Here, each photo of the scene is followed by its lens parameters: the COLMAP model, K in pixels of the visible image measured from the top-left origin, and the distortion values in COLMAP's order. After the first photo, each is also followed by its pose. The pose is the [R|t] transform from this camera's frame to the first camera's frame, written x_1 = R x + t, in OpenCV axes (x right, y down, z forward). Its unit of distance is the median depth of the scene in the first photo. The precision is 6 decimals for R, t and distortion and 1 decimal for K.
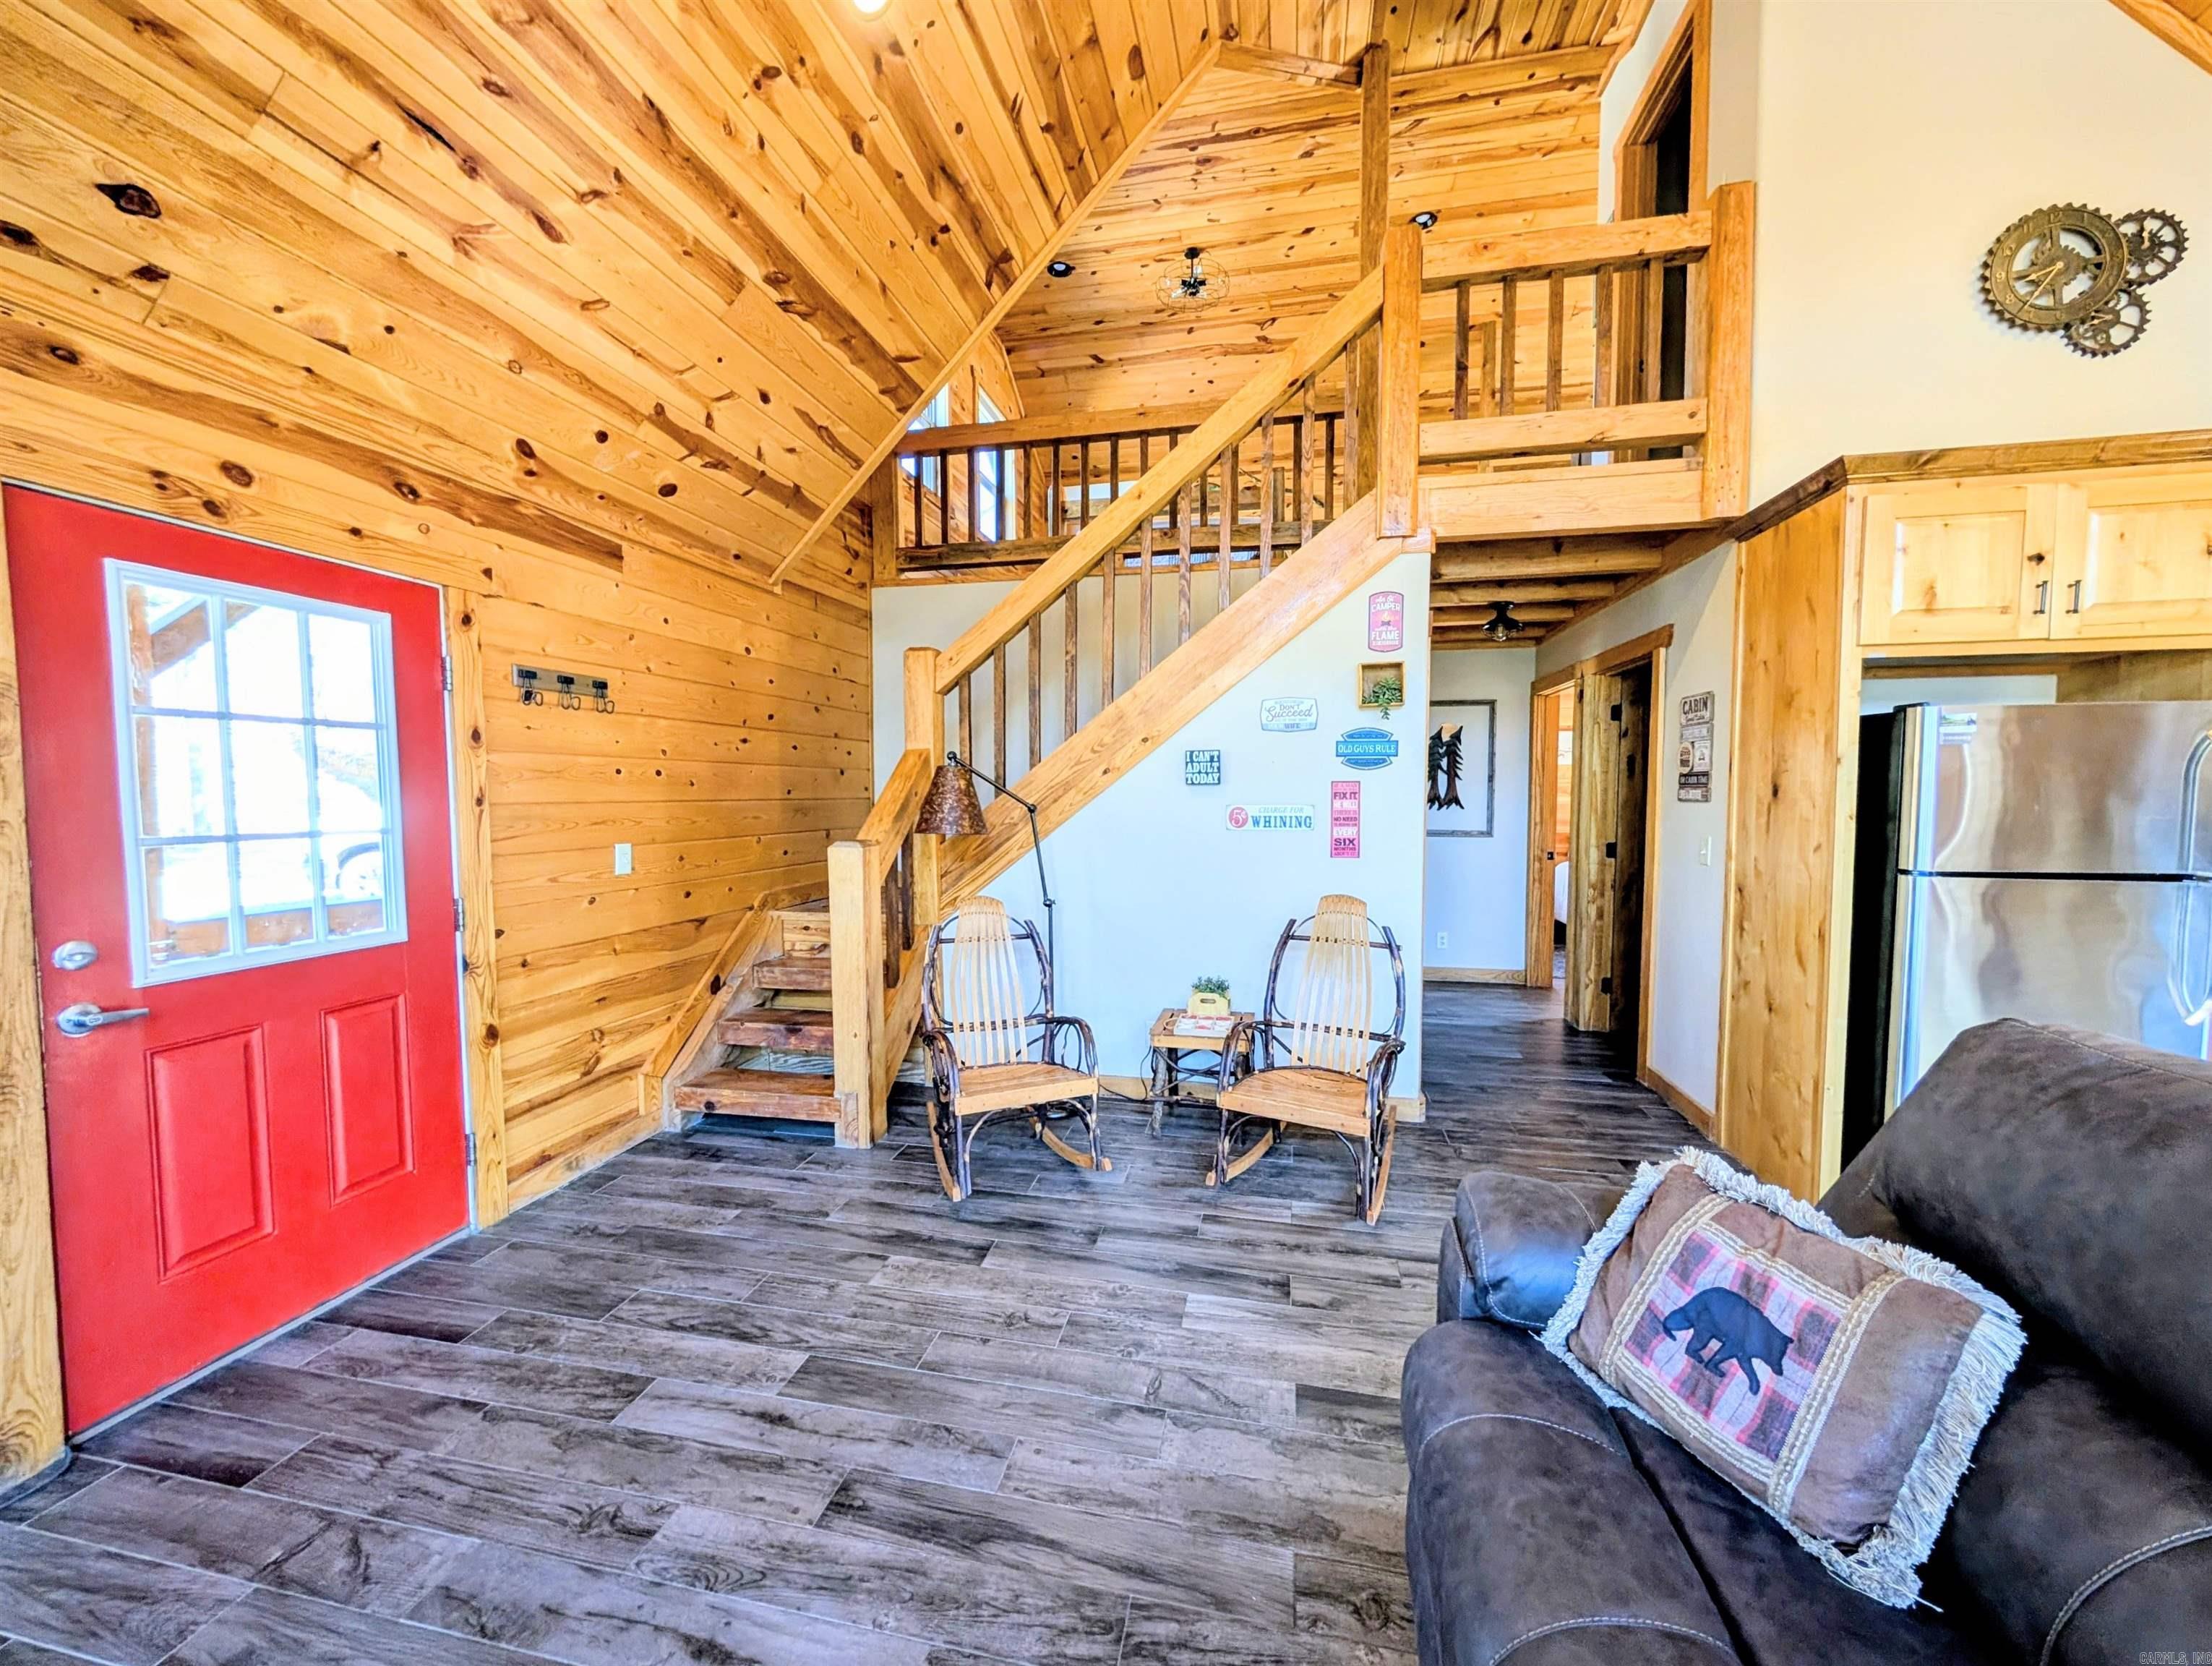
lens RADIAL K [[834.5, 0, 1106.0], [0, 834.5, 833.0], [0, 0, 1]] dist [-0.000665, 0.000254]
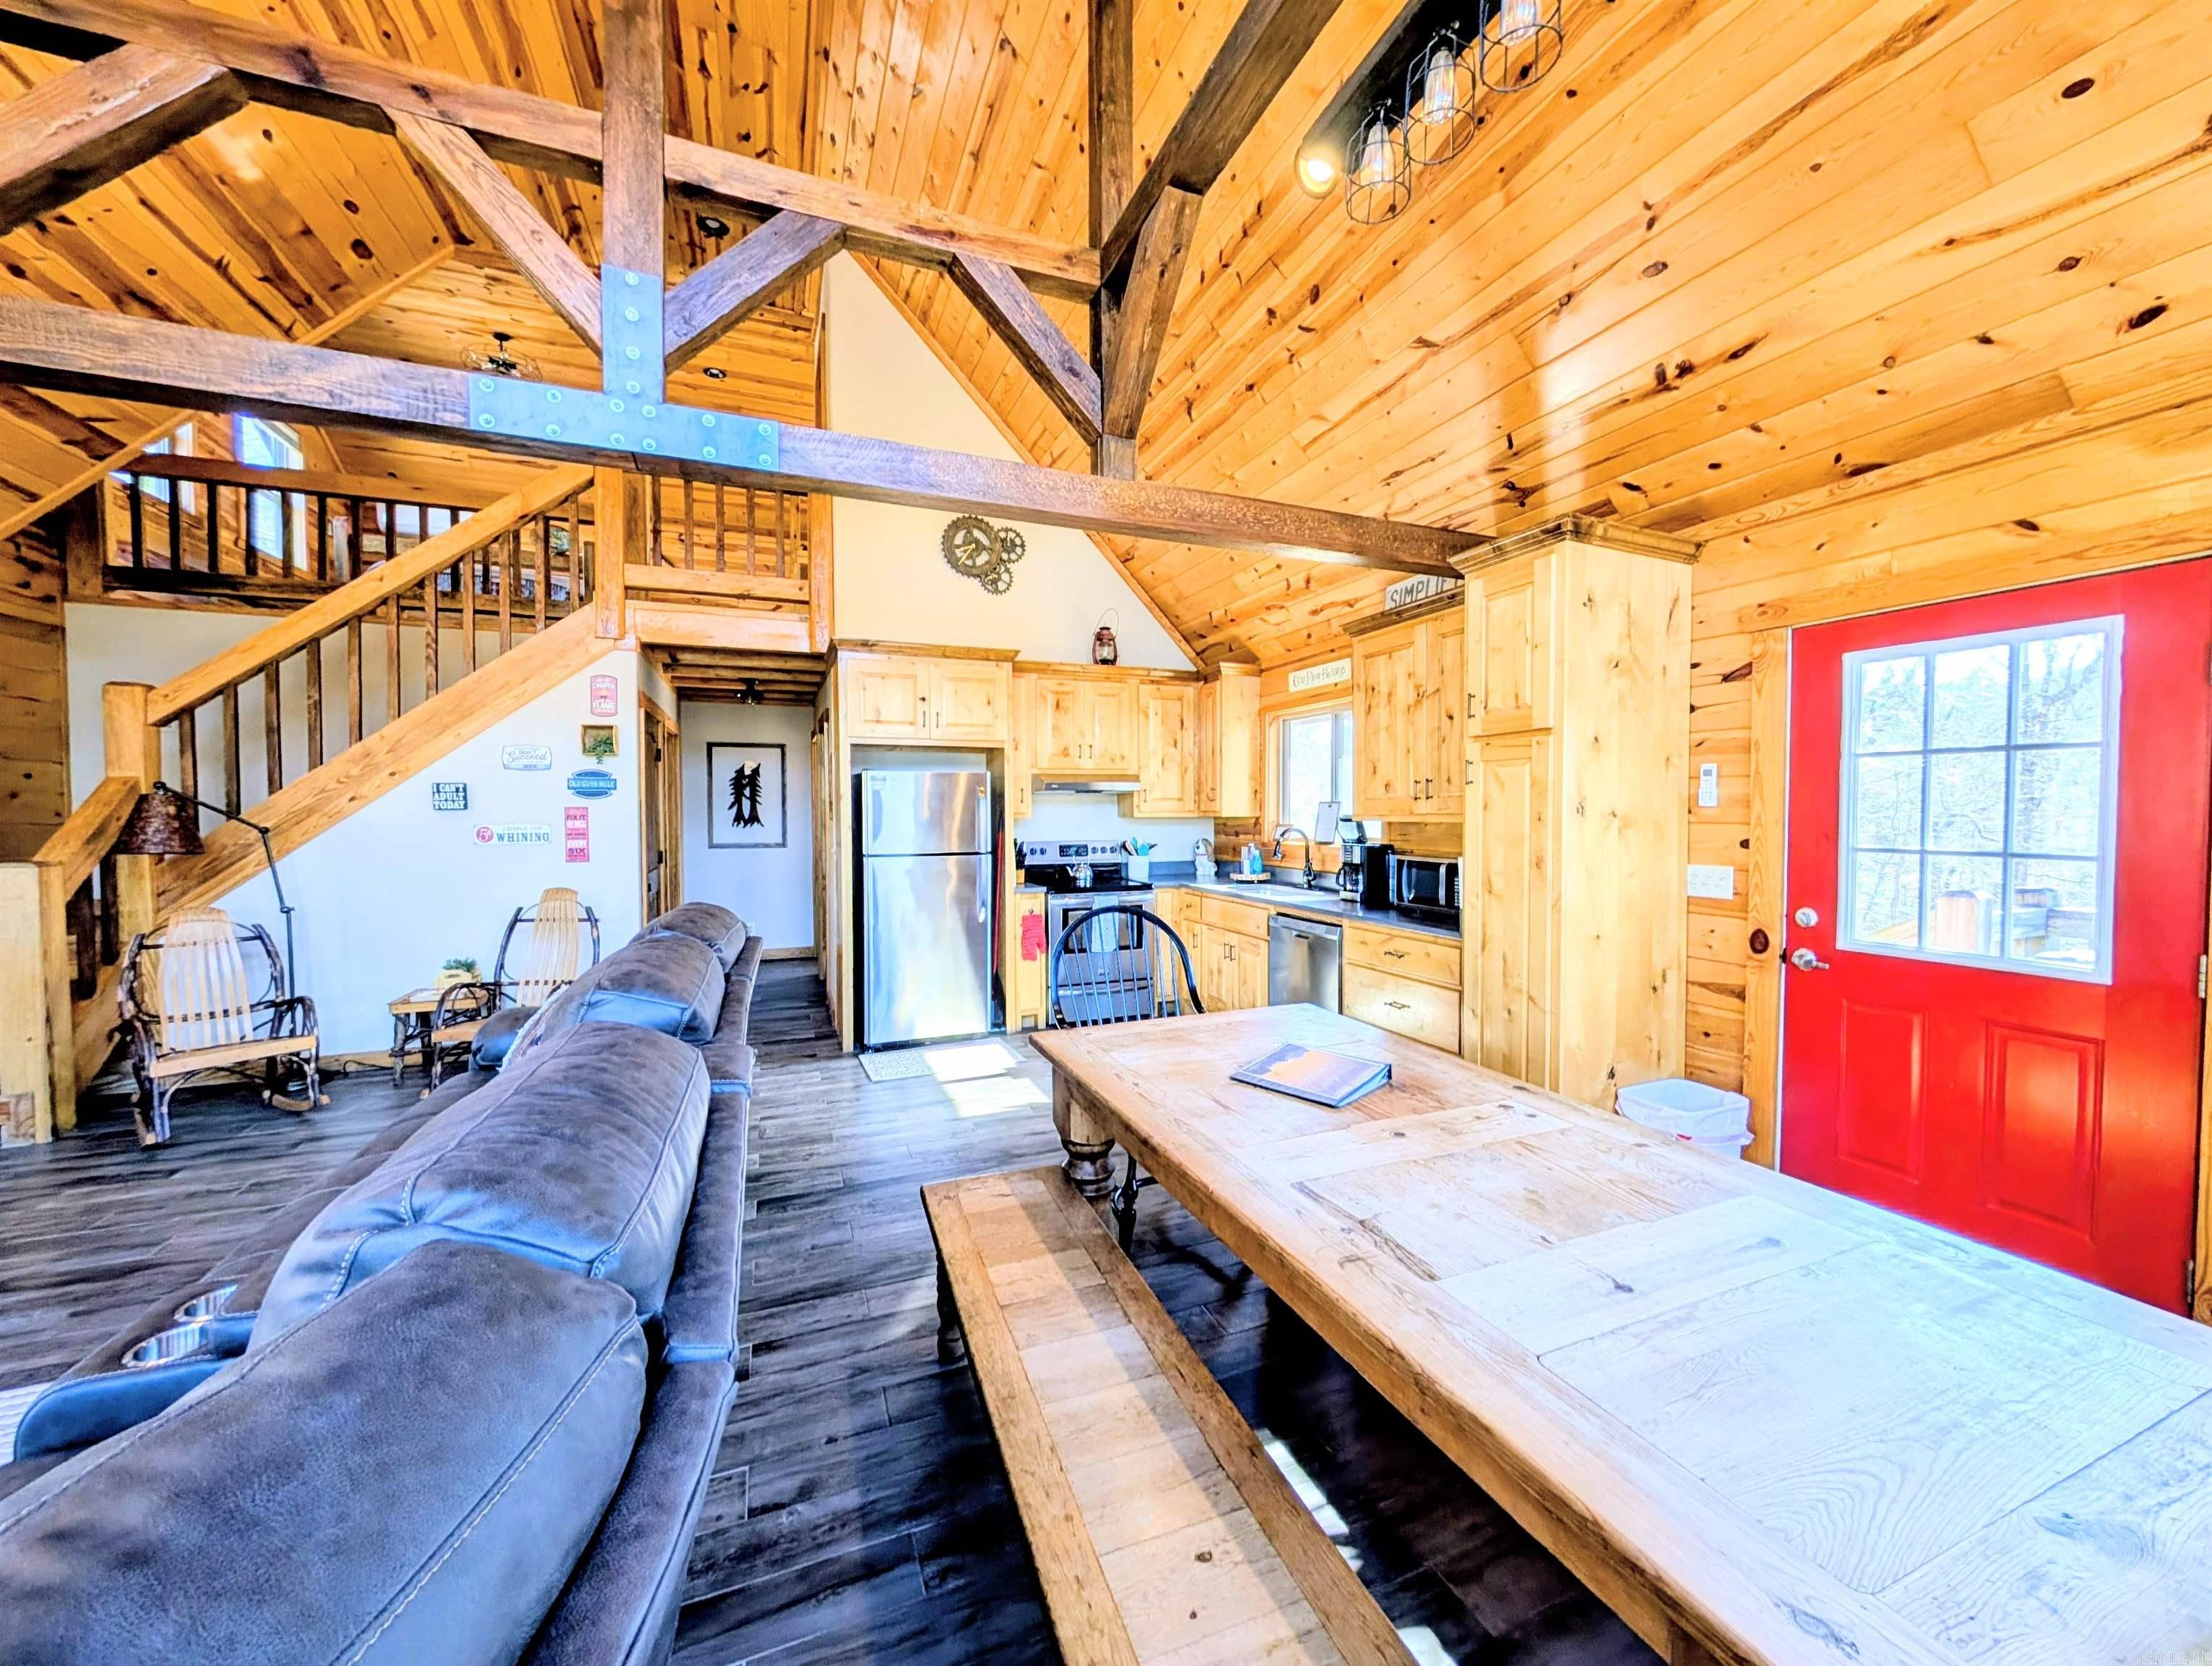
lens RADIAL K [[834.5, 0, 1106.0], [0, 834.5, 833.0], [0, 0, 1]] dist [-0.000665, 0.000254]
pose [[0.826176, -0.017211, 0.563150, 0.232039], [0.030864, 0.999415, -0.014736, 0.028477], [-0.562567, 0.029556, 0.826224, -0.643044]]
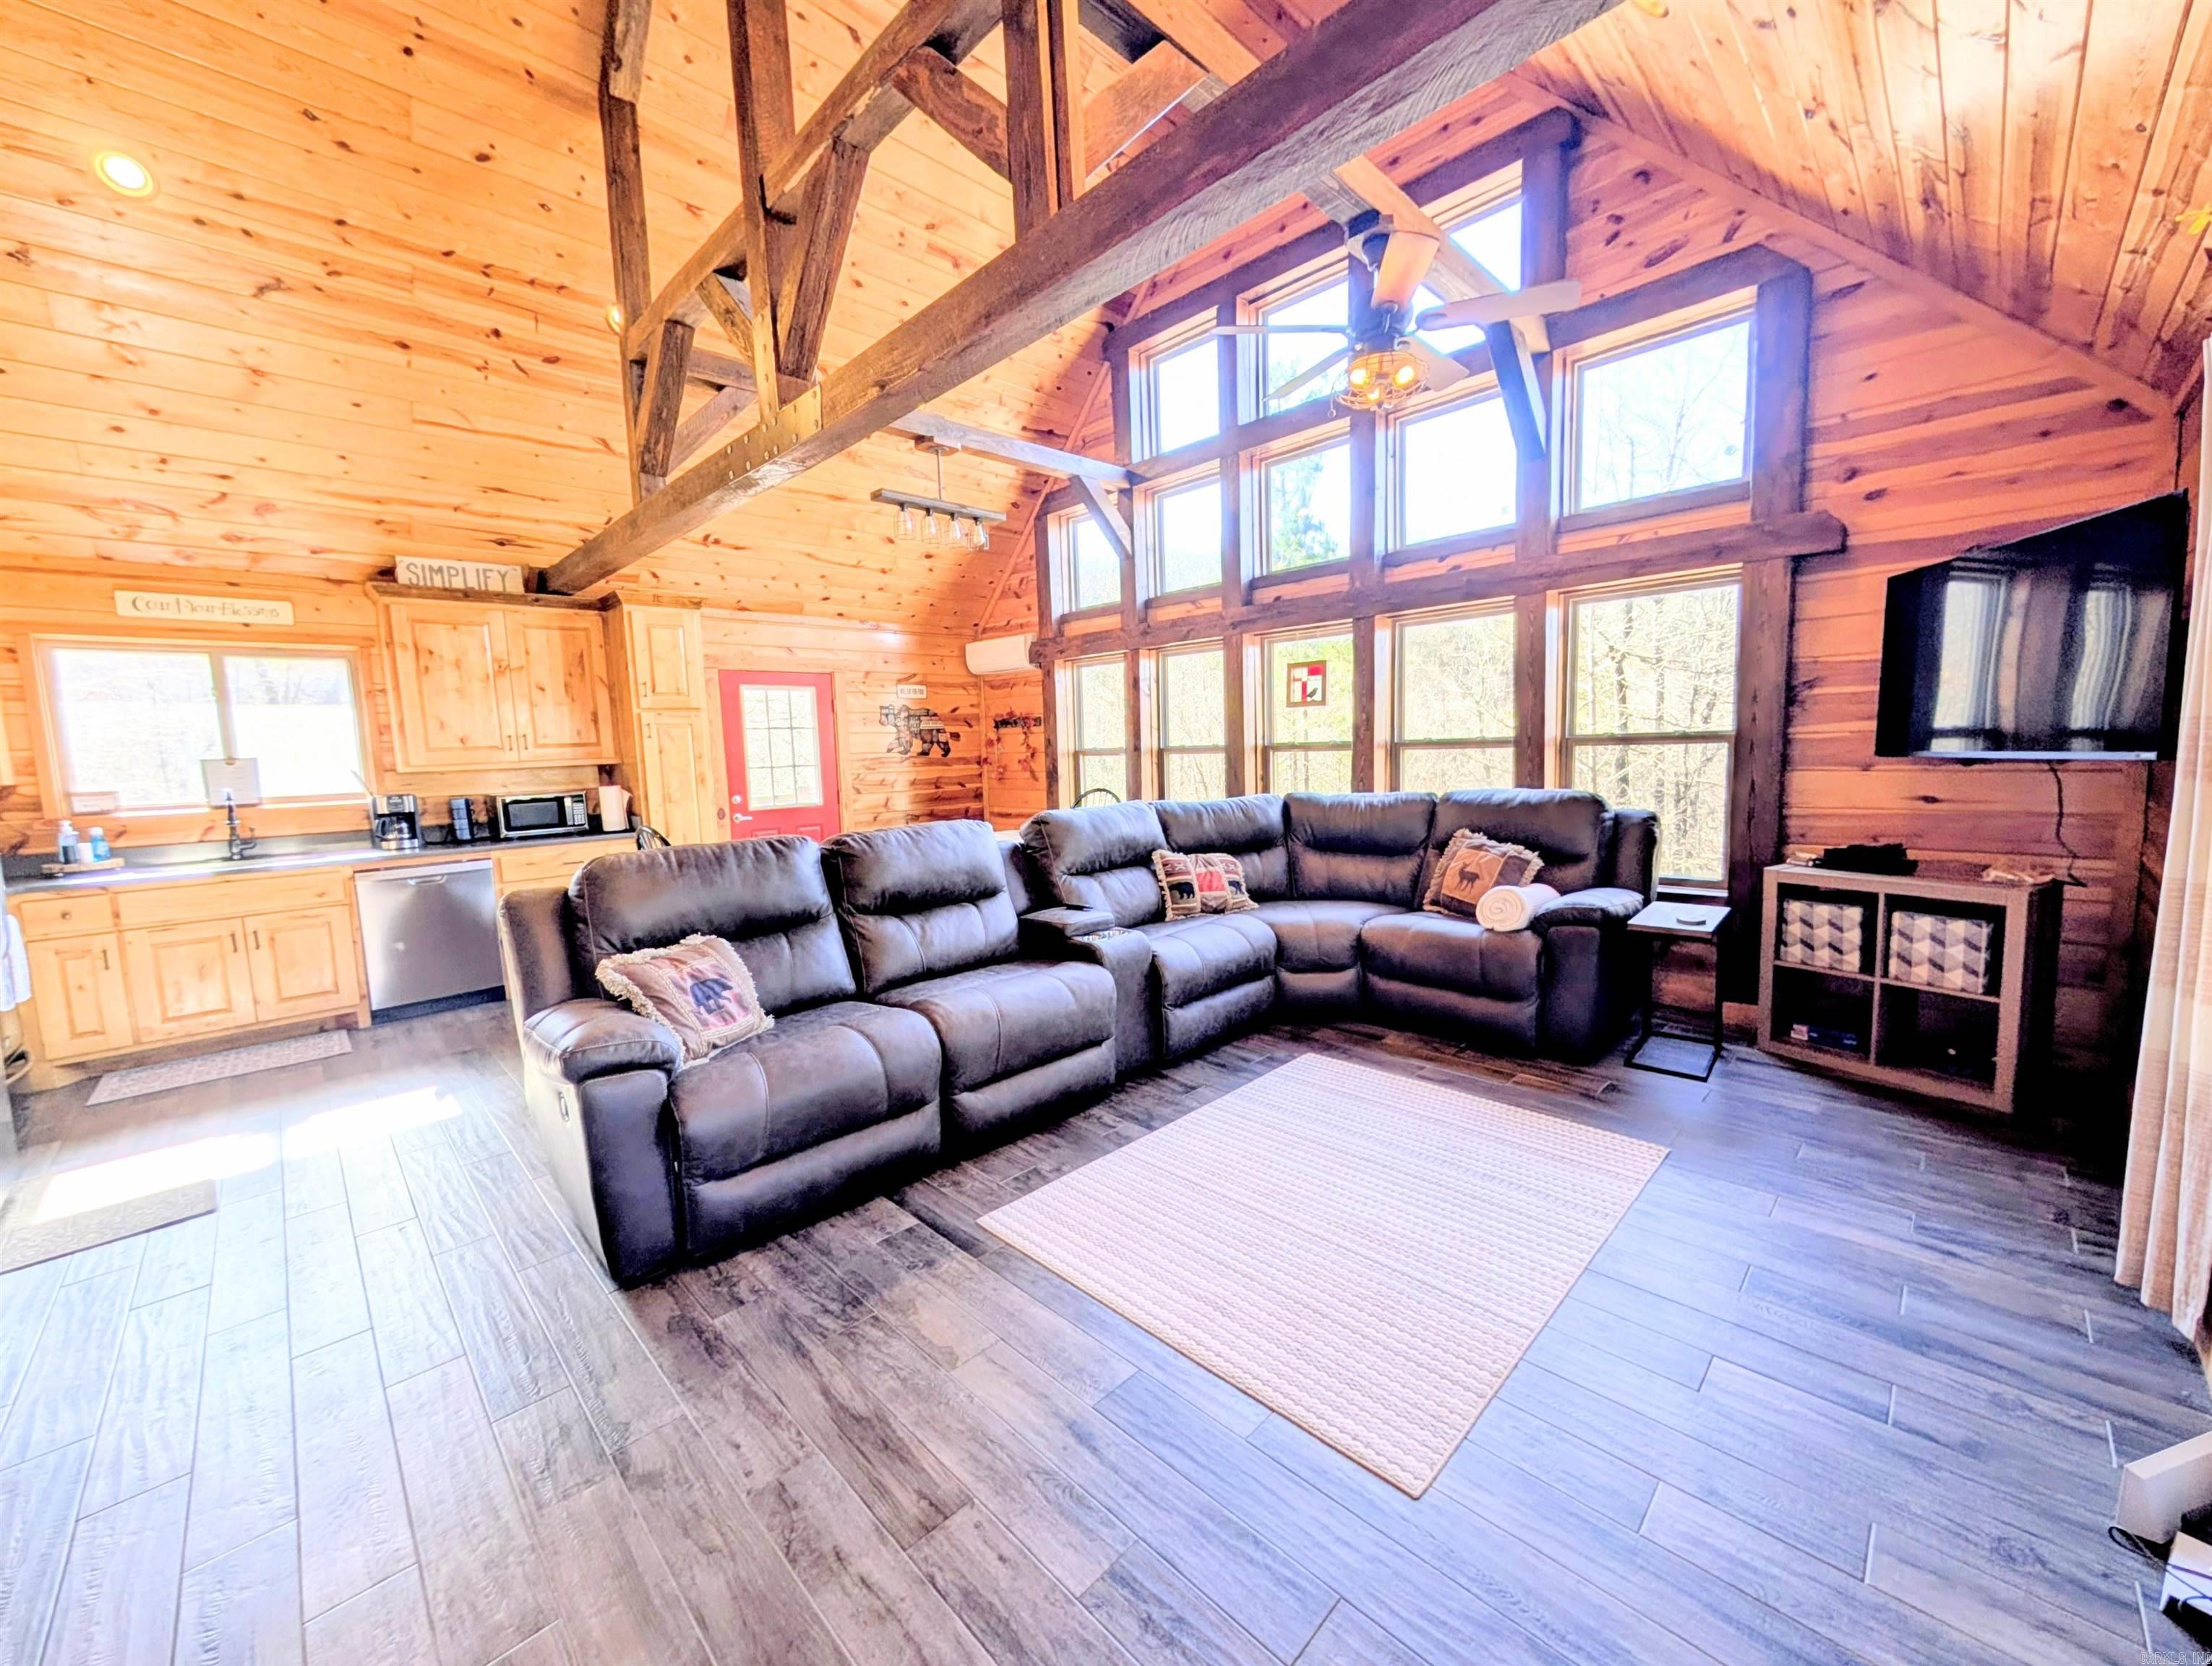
lens RADIAL K [[834.5, 0, 1106.0], [0, 834.5, 833.0], [0, 0, 1]] dist [-0.000665, 0.000254]
pose [[-0.831488, -0.029335, 0.554768, -0.443140], [0.065194, 0.986553, 0.149879, -0.029770], [-0.551705, 0.160790, -0.818394, 0.704393]]
